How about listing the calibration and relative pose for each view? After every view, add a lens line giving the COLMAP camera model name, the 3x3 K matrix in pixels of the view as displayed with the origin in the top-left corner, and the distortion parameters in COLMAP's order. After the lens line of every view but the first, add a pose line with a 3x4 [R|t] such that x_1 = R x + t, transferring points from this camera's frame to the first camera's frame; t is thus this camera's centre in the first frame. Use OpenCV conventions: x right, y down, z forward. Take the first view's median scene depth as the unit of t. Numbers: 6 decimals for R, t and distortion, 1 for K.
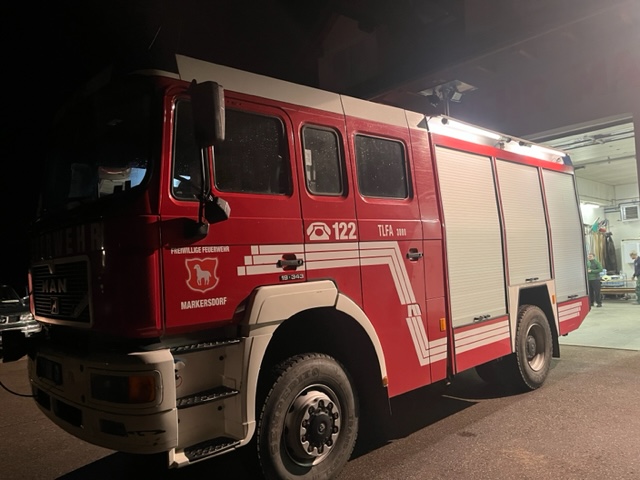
lens RADIAL K [[498.3, 0, 320.0], [0, 498.3, 240.0], [0, 0, 1]] dist [0.001155, 0.000774]
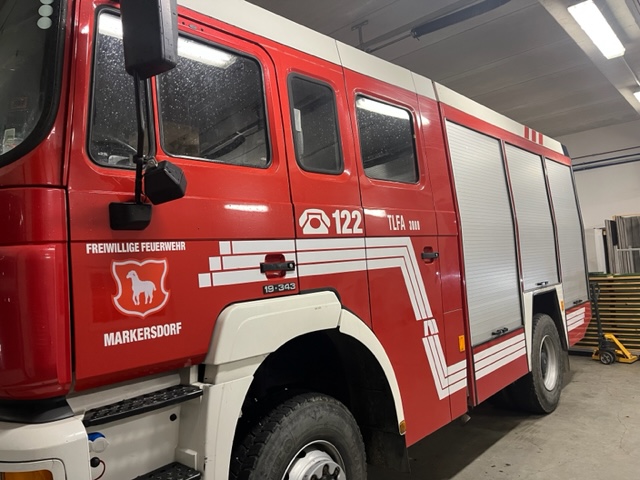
lens RADIAL K [[478.6, 0, 320.0], [0, 478.6, 240.0], [0, 0, 1]] dist [0.002579, 0.001704]
pose [[0.994653, -0.005321, 0.103139, -0.062305], [0.006563, 0.999910, -0.011709, 0.015806], [-0.103067, 0.012323, 0.994598, 0.313777]]
